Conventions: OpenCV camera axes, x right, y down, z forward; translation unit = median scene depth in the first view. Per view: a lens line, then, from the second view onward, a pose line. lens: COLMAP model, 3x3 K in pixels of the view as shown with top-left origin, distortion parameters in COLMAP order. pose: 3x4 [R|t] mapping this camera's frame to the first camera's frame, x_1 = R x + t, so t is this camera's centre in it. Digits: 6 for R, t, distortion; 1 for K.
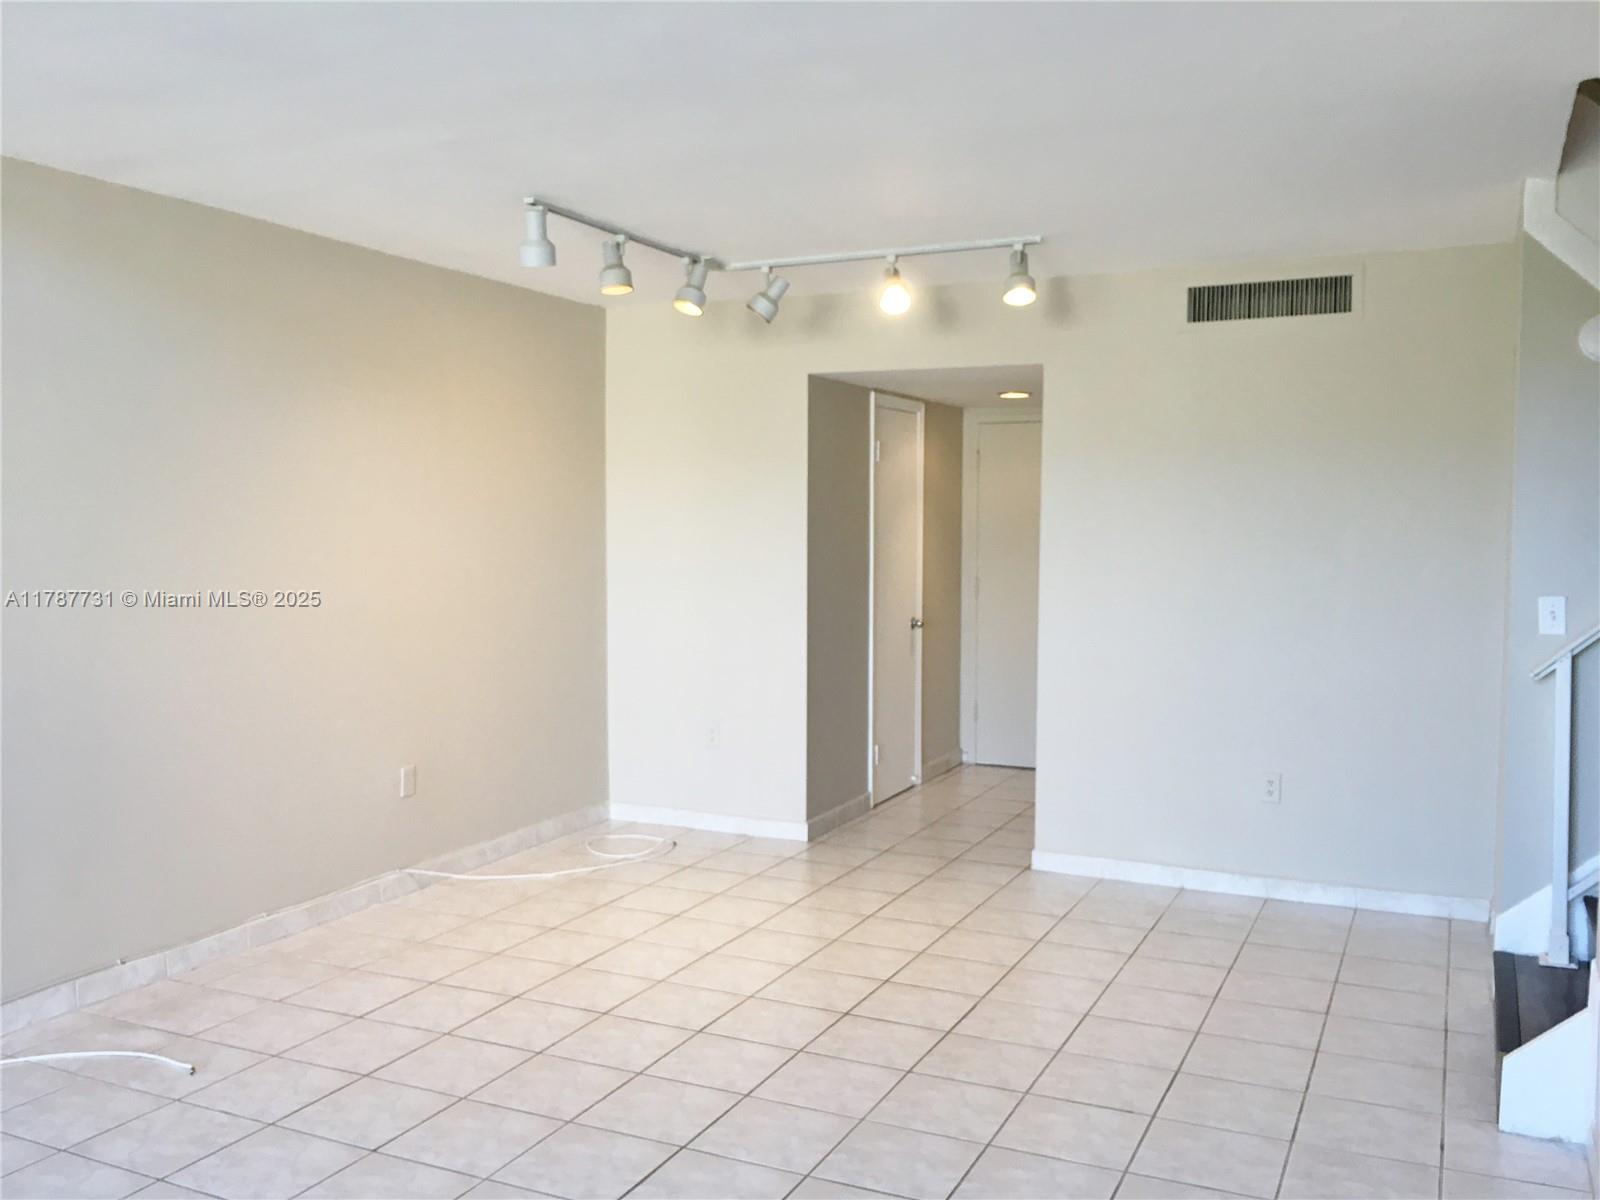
lens RADIAL K [[1367.7, 0, 800.4], [0, 1367.7, 599.6], [0, 0, 1]] dist [0.055765, -0.089231]
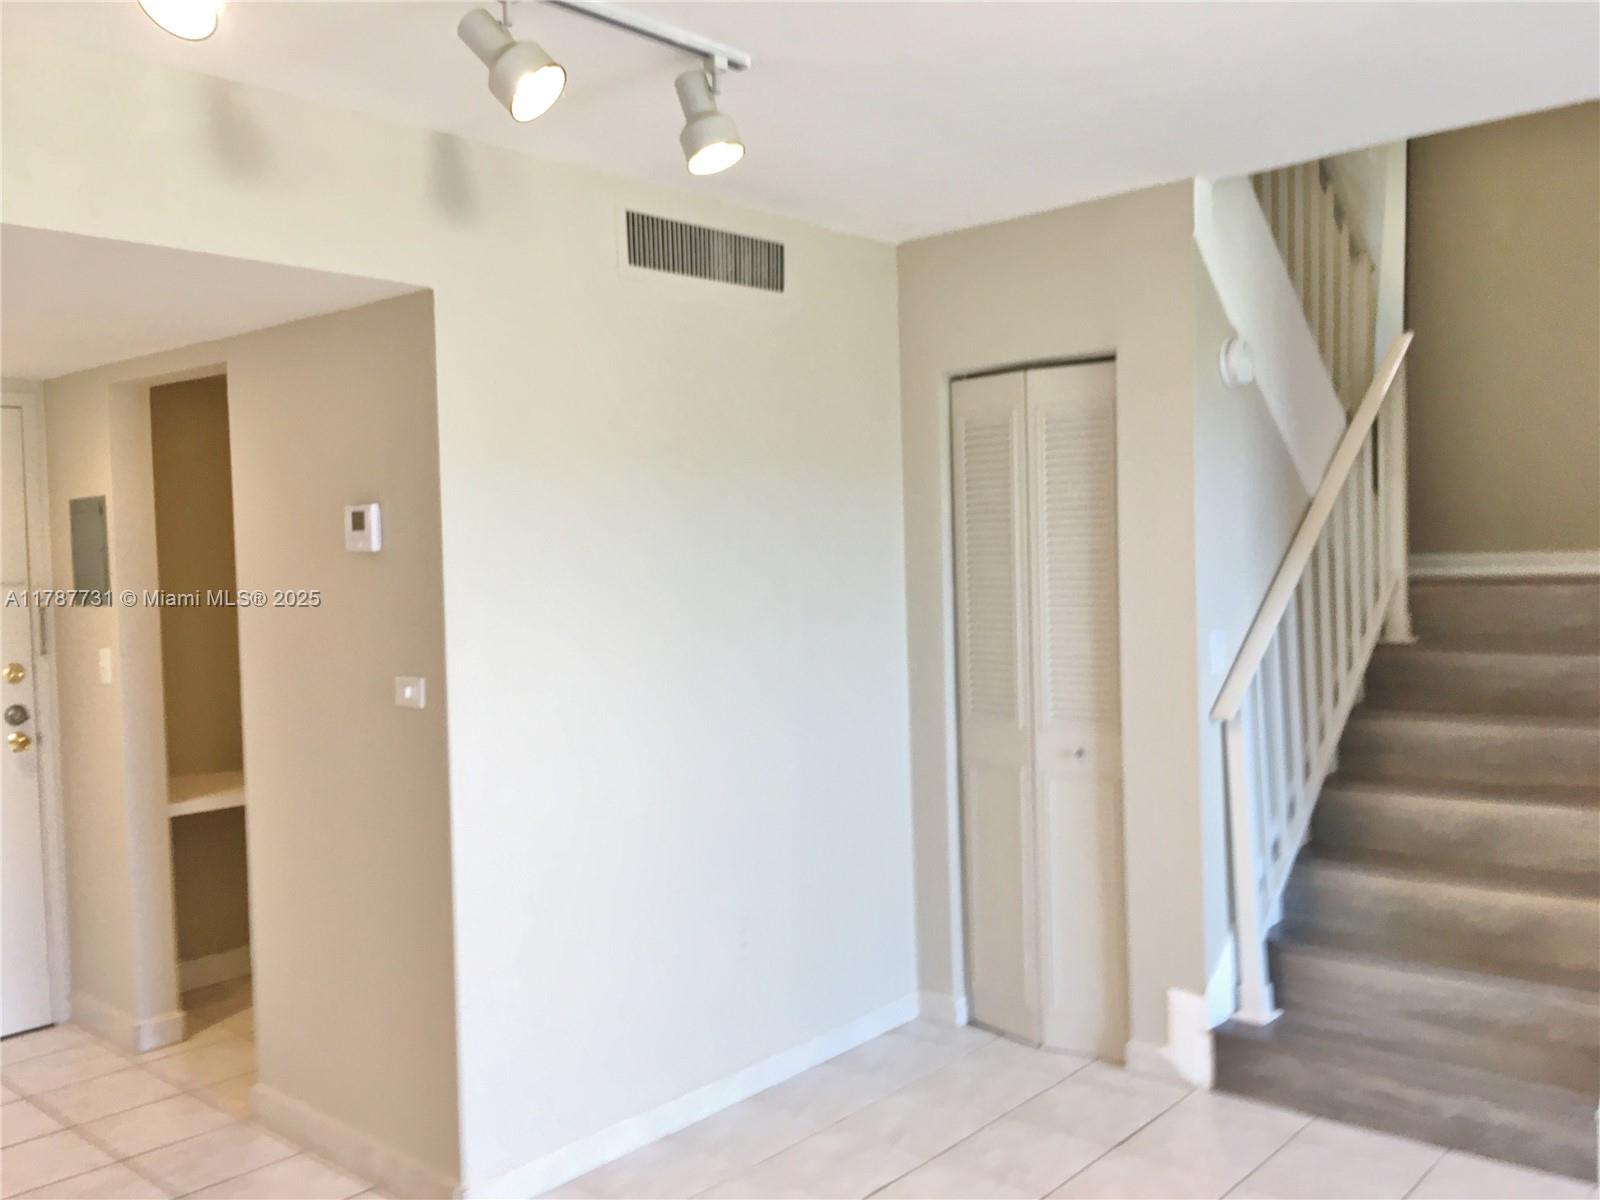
lens RADIAL K [[1367.7, 0, 800.4], [0, 1367.7, 597.1], [0, 0, 1]] dist [0.055765, -0.089231]
pose [[0.264340, -0.046604, 0.963303, -0.328168], [0.091882, 0.995505, 0.022949, -0.053355], [-0.960043, 0.082443, 0.267433, 0.766787]]
